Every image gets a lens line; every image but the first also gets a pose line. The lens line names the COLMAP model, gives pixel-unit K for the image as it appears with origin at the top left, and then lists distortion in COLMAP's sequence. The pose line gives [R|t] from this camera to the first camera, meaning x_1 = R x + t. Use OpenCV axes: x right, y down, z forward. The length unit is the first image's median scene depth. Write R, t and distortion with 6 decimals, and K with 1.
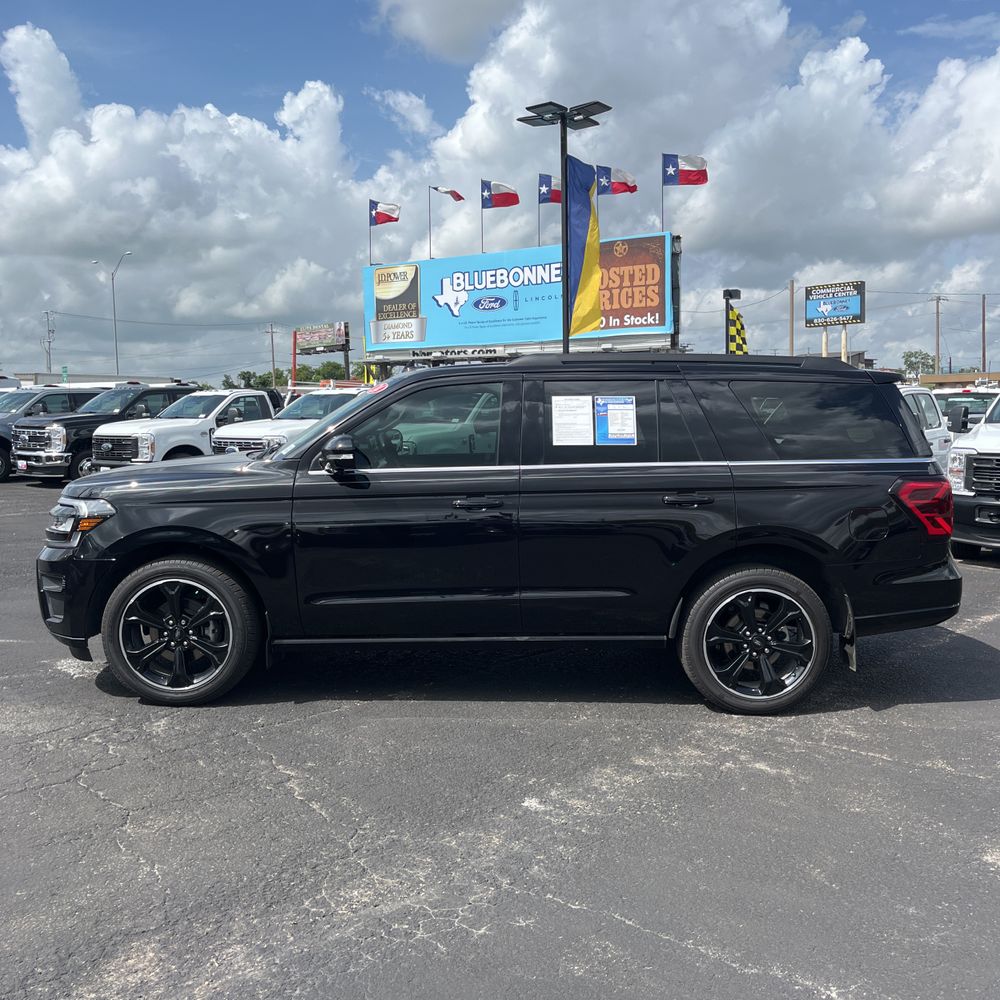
lens RADIAL K [[1051.2, 0, 508.8], [0, 1051.2, 501.6], [0, 0, 1]] dist [0.011401, 0.000000]
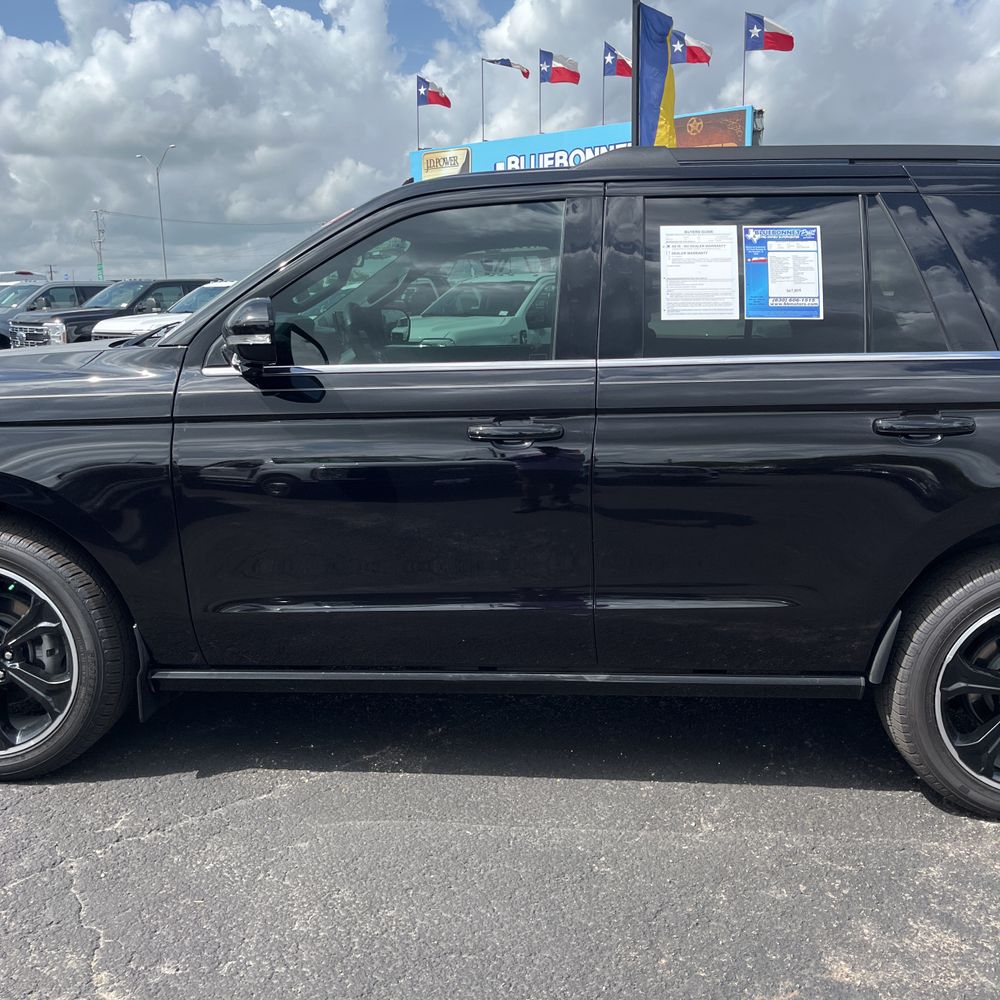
lens RADIAL K [[1051.2, 0, 500.8], [0, 1051.2, 498.1], [0, 0, 1]] dist [0.011401, 0.000000]
pose [[0.998689, 0.008877, -0.050421, -0.002101], [-0.004465, 0.996202, 0.086955, -0.002197], [0.051002, -0.086616, 0.994935, 0.096543]]
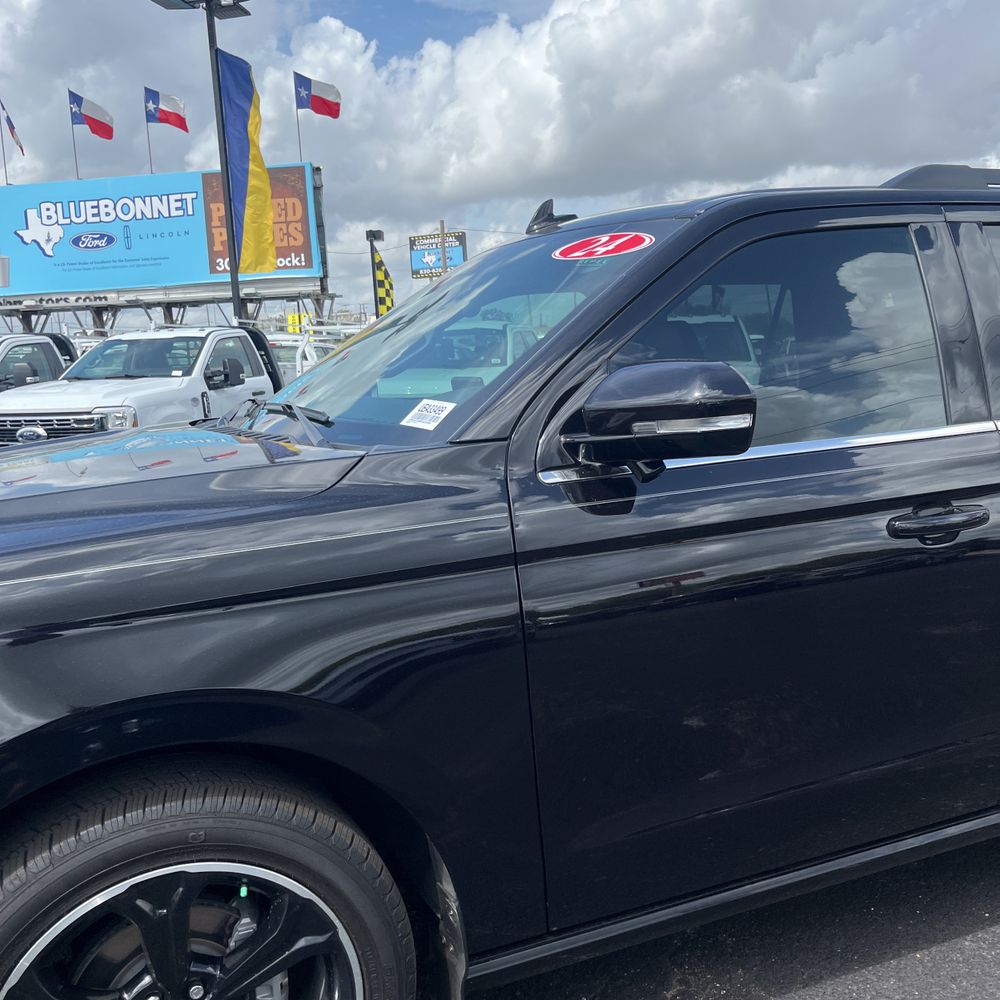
lens RADIAL K [[1051.2, 0, 542.5], [0, 1051.2, 487.9], [0, 0, 1]] dist [0.011401, 0.000000]
pose [[0.911708, -0.081318, 0.402710, -0.068817], [0.070278, 0.996637, 0.042141, -0.007092], [-0.404783, -0.010119, 0.914357, 0.144952]]
